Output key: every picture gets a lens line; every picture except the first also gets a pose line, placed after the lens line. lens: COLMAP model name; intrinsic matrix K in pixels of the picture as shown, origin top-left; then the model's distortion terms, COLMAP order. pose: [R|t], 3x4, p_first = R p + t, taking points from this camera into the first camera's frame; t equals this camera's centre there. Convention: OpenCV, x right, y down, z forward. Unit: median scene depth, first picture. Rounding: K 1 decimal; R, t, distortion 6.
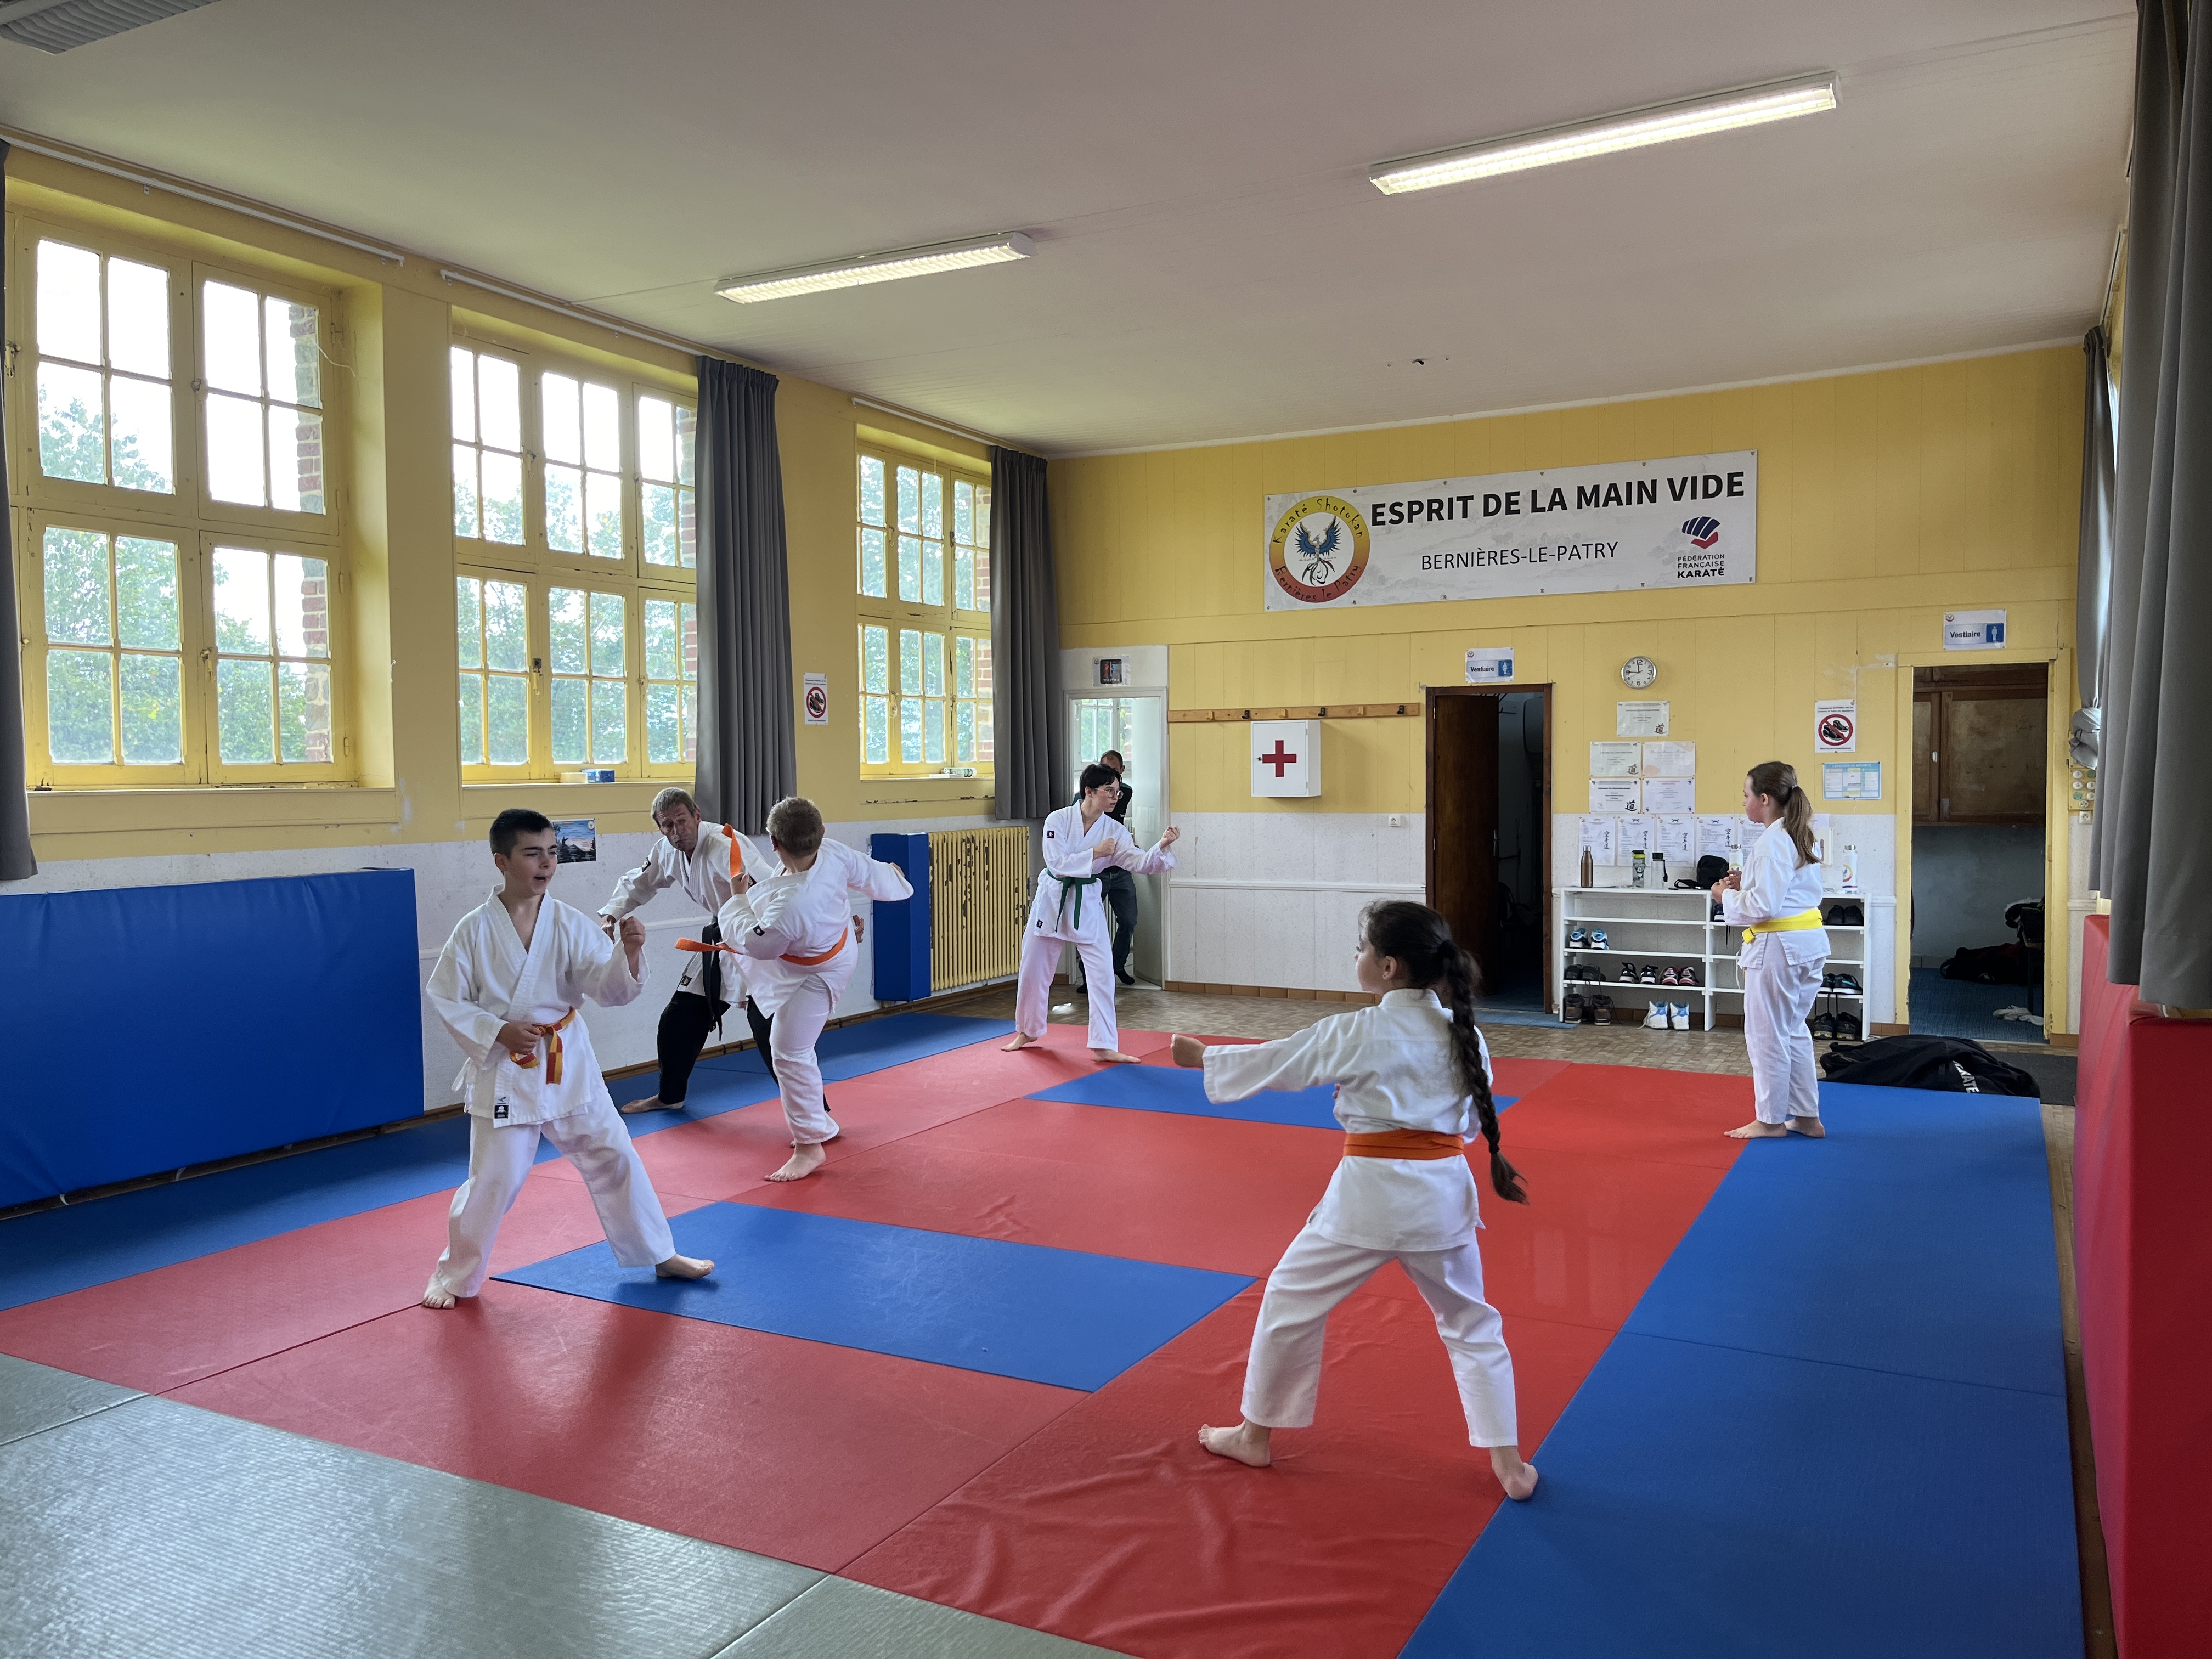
lens RADIAL K [[1670.1, 0, 1098.2], [0, 1670.1, 847.5], [0, 0, 1]] dist [0.053165, -0.069734]
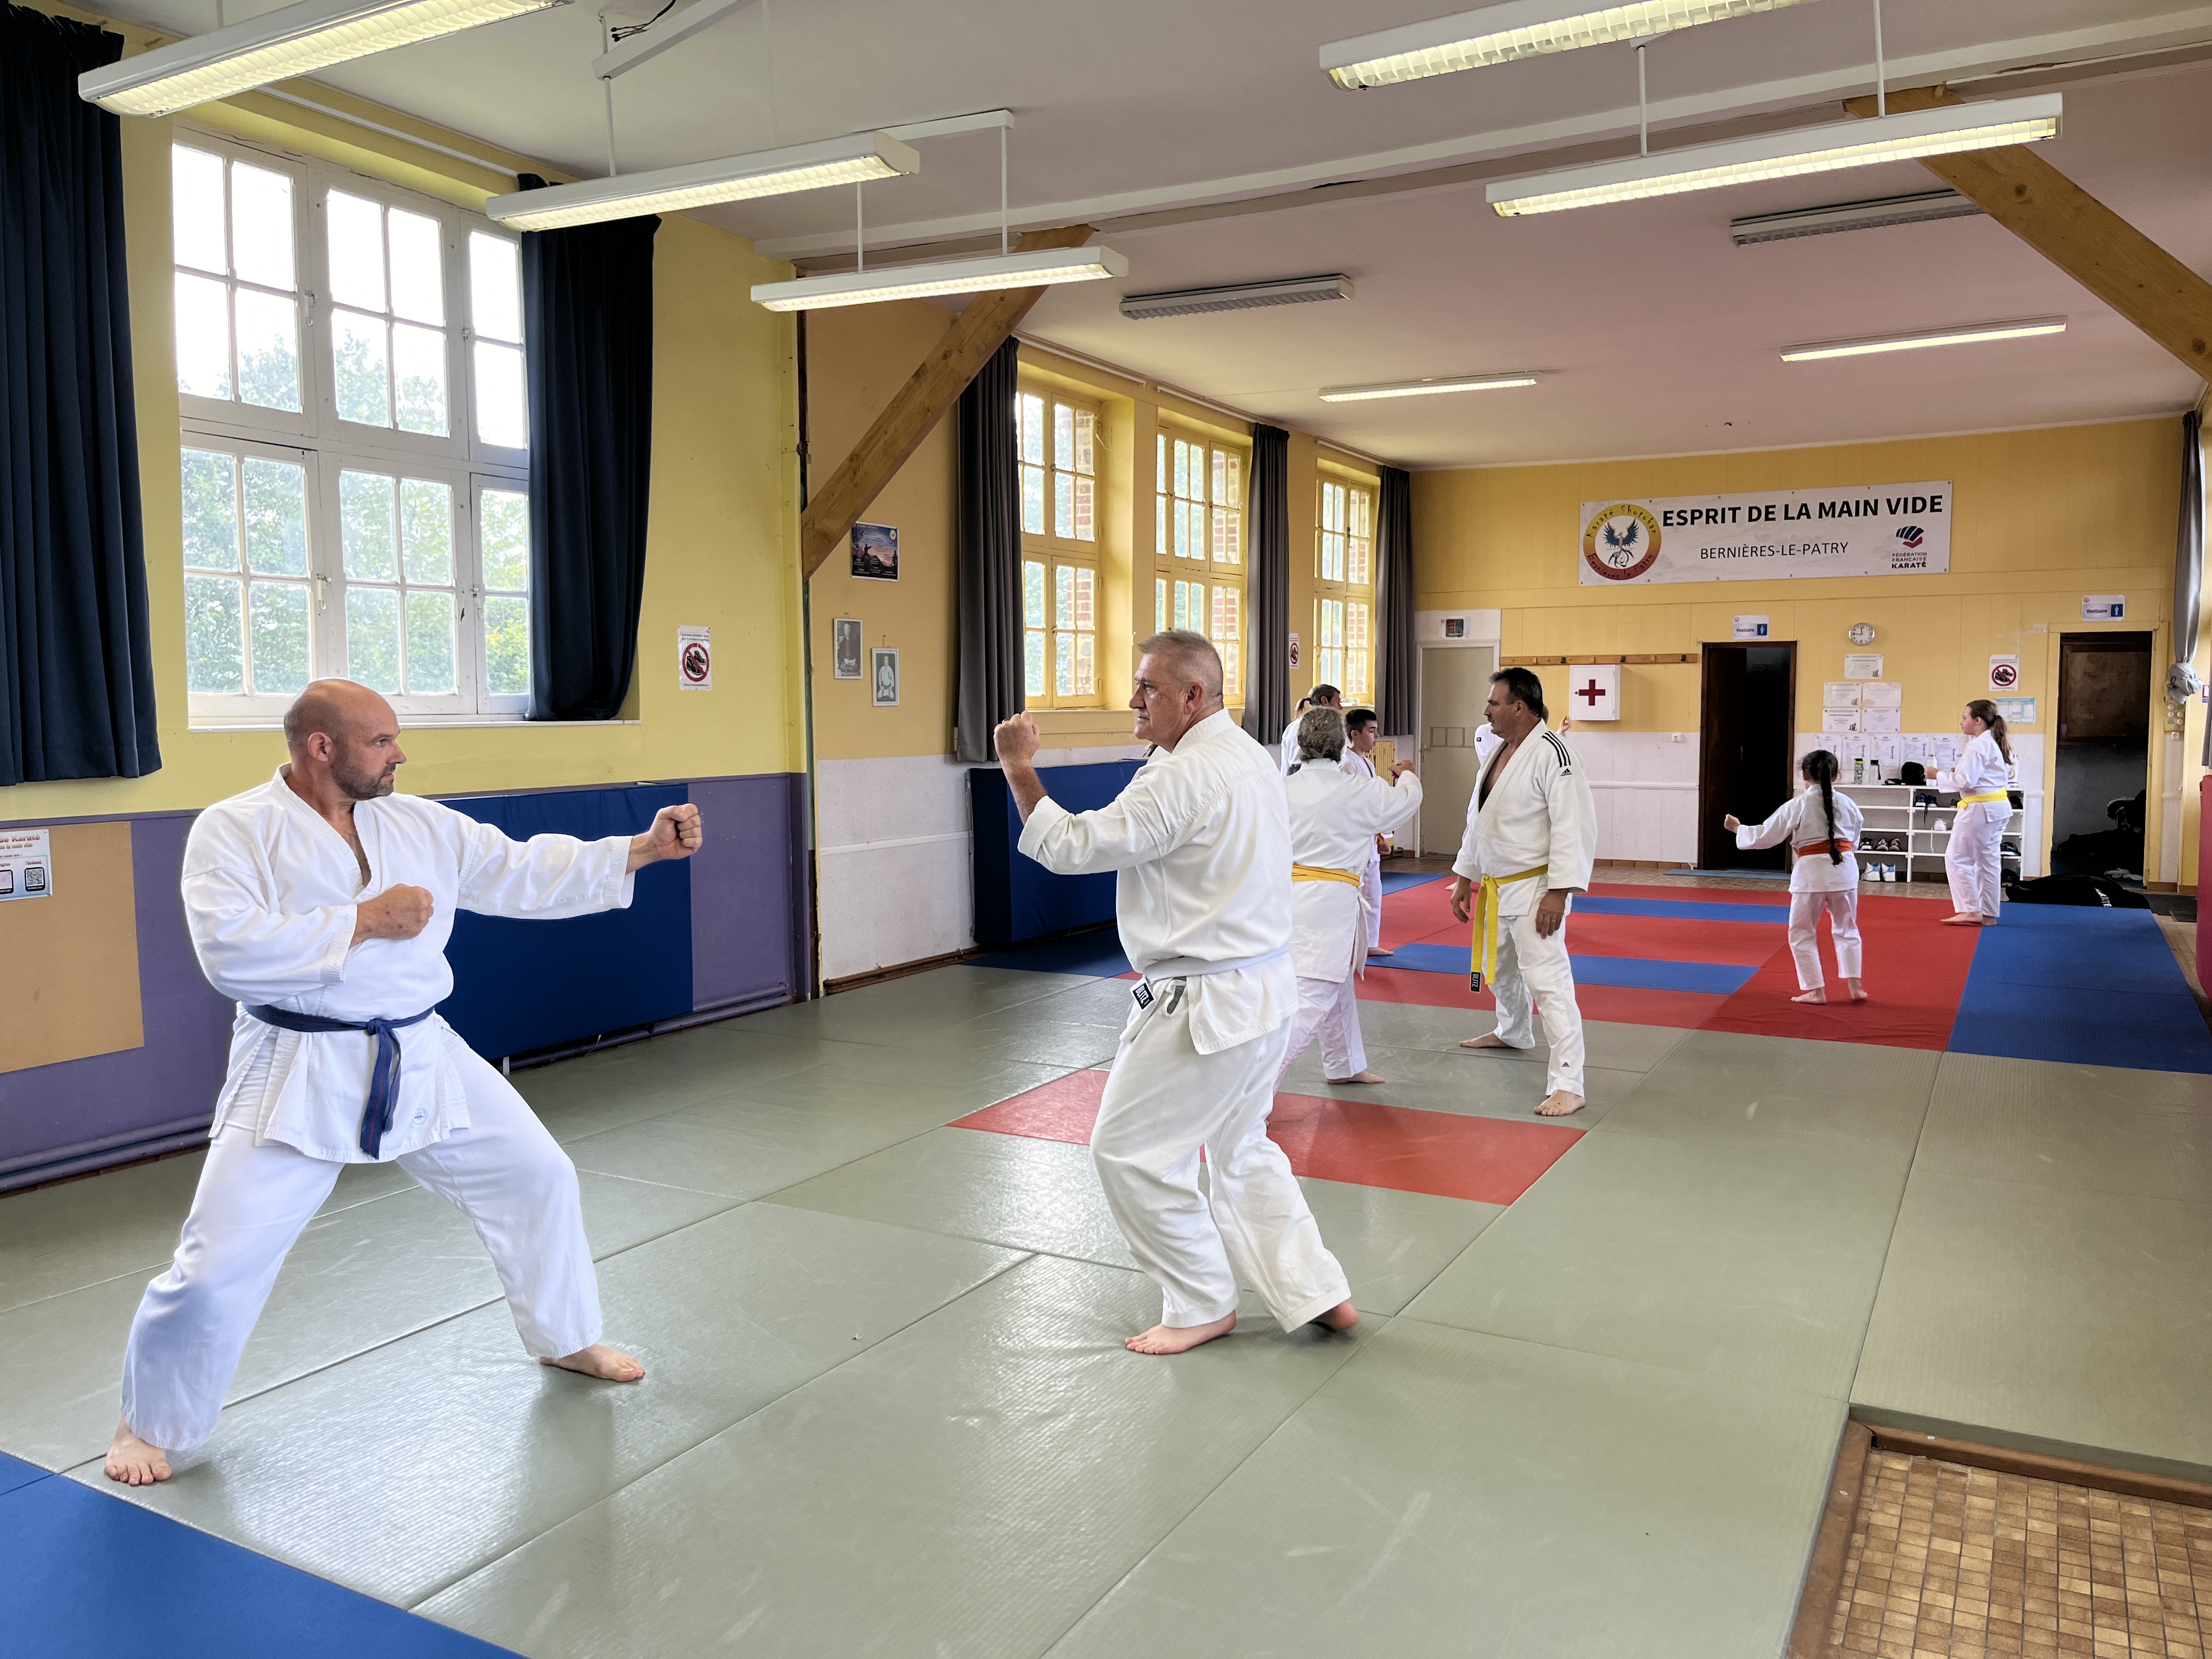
lens RADIAL K [[1670.1, 0, 1120.2], [0, 1670.1, 825.6], [0, 0, 1]] dist [0.053165, -0.069734]
pose [[0.999966, 0.006224, -0.005370, -0.304921], [-0.006064, 0.999549, 0.029414, 0.020887], [0.005550, -0.029381, 0.999553, -0.447339]]
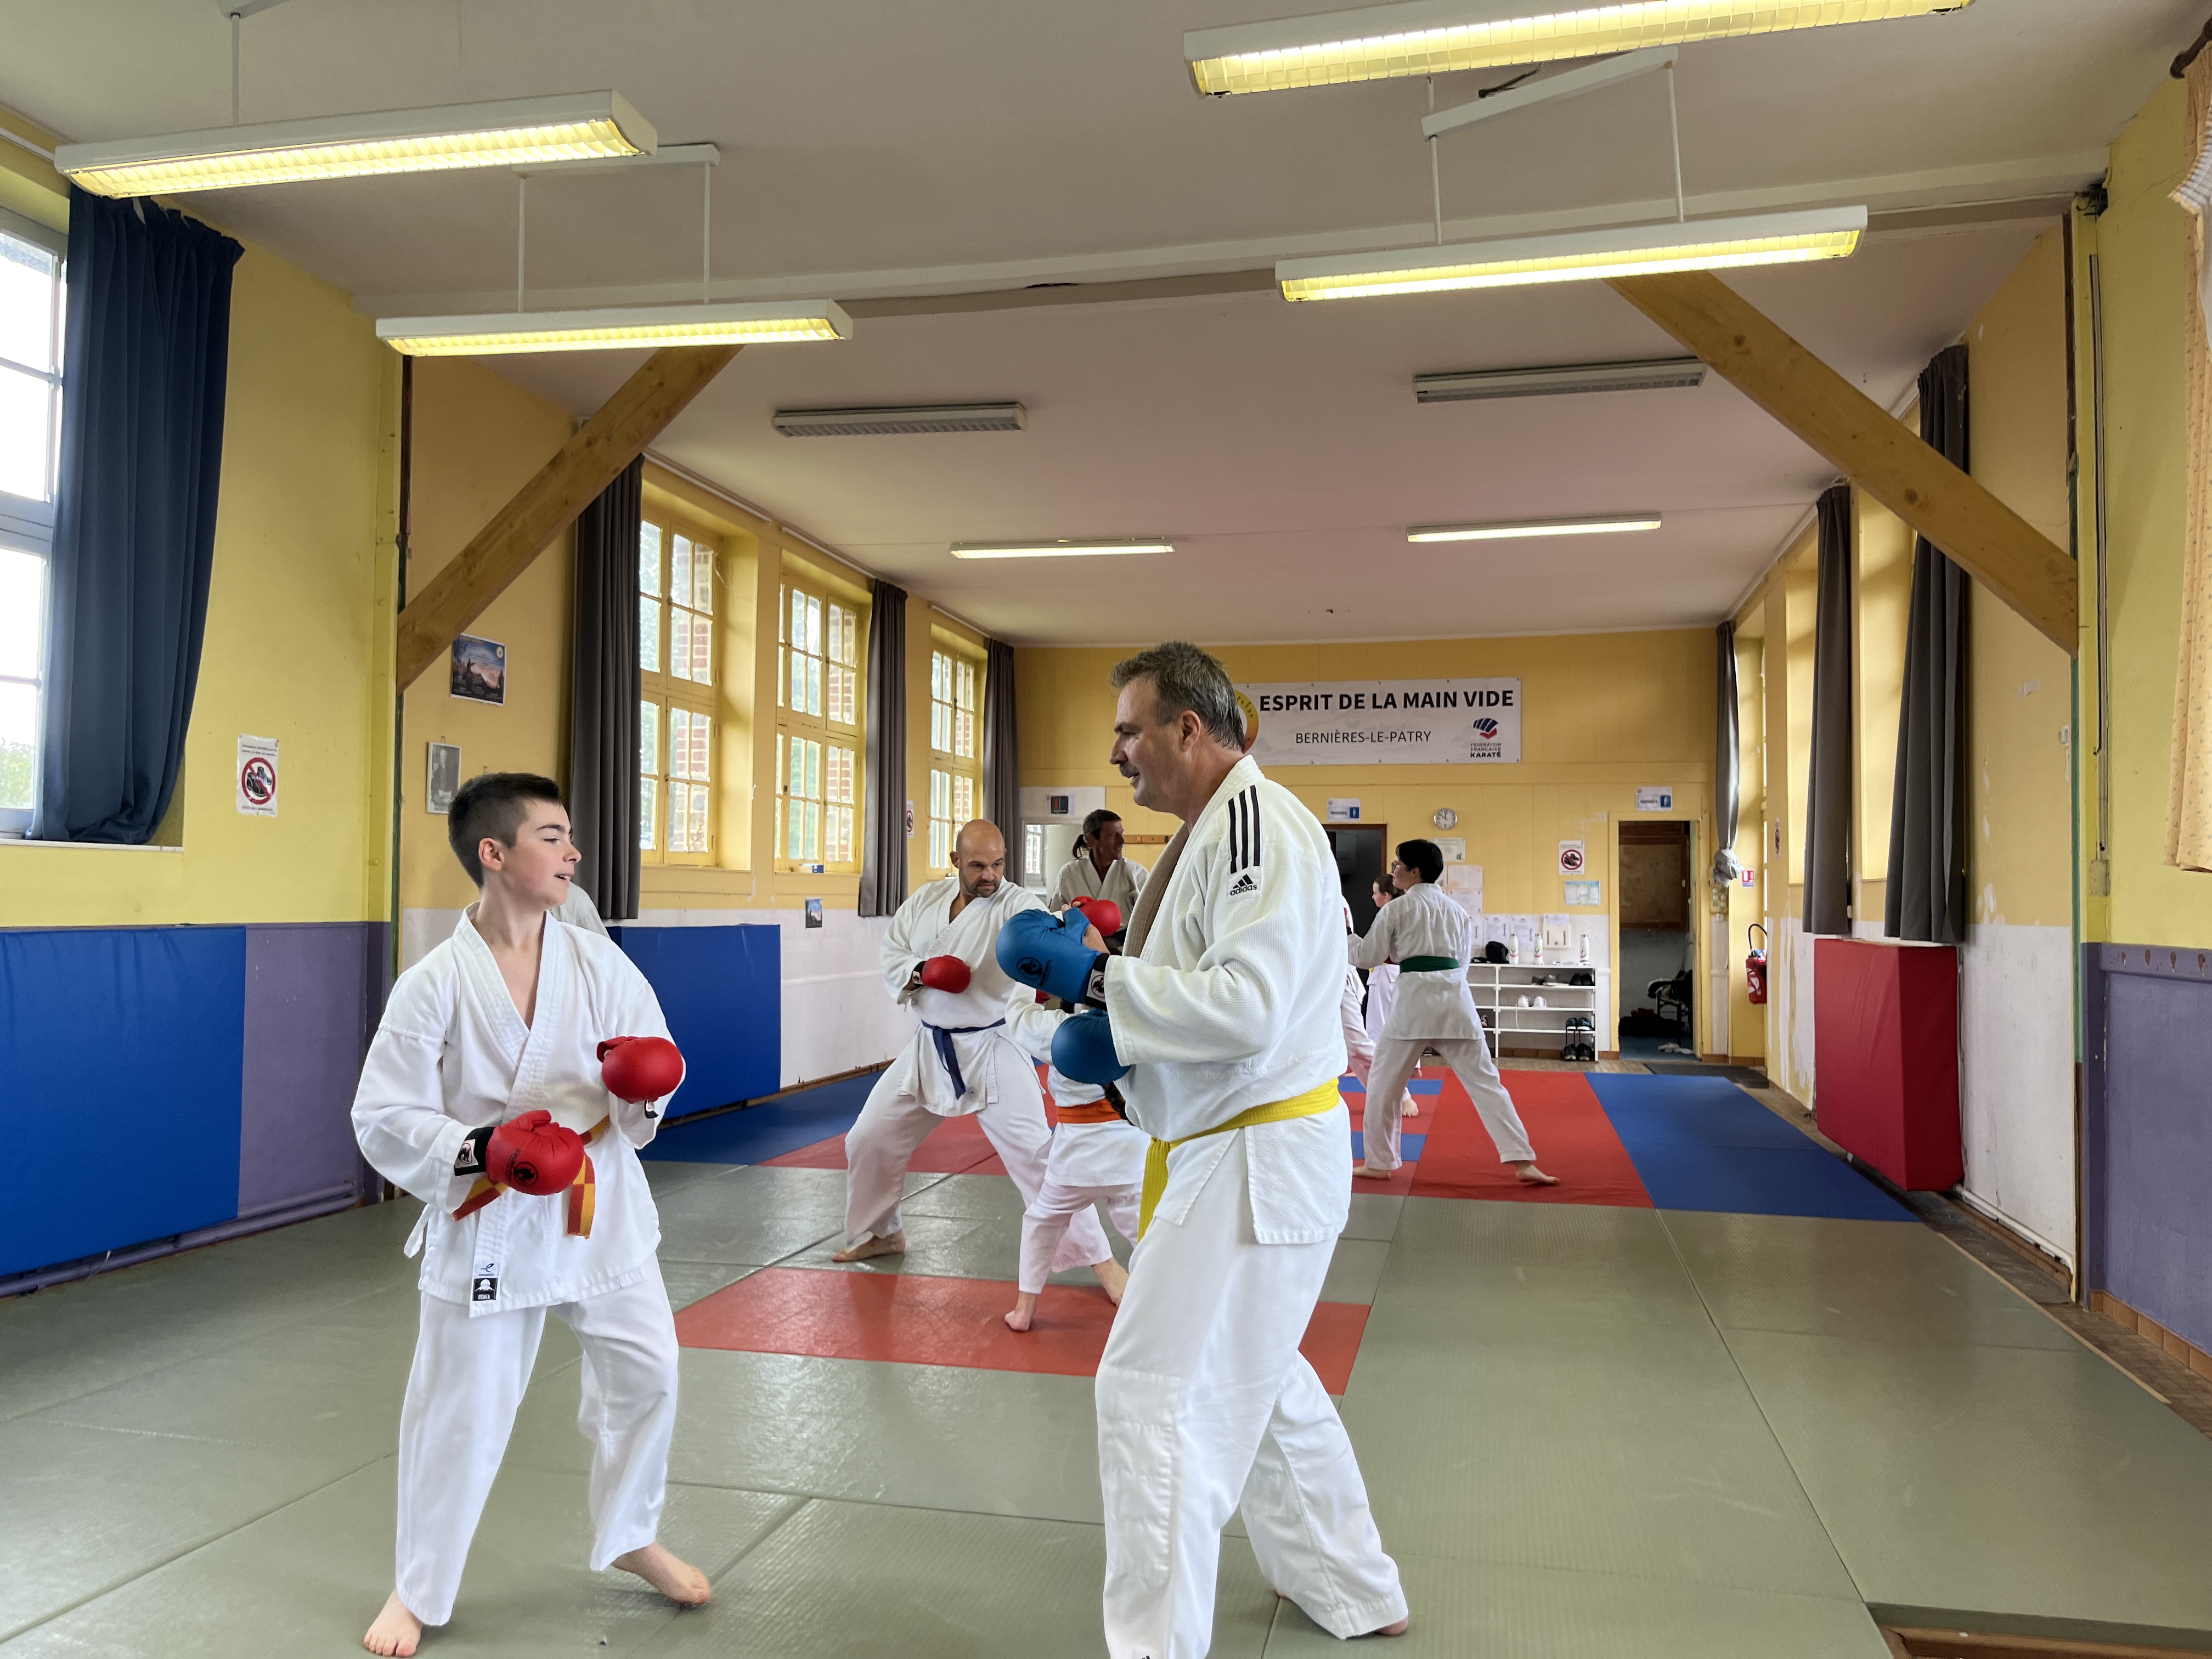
lens RADIAL K [[1670.1, 0, 1090.1], [0, 1670.1, 845.3], [0, 0, 1]] dist [0.053165, -0.069734]
pose [[0.966986, 0.026548, 0.253444, -0.364639], [-0.005768, 0.996584, -0.082386, 0.044366], [-0.254766, 0.078204, 0.963835, -0.356912]]
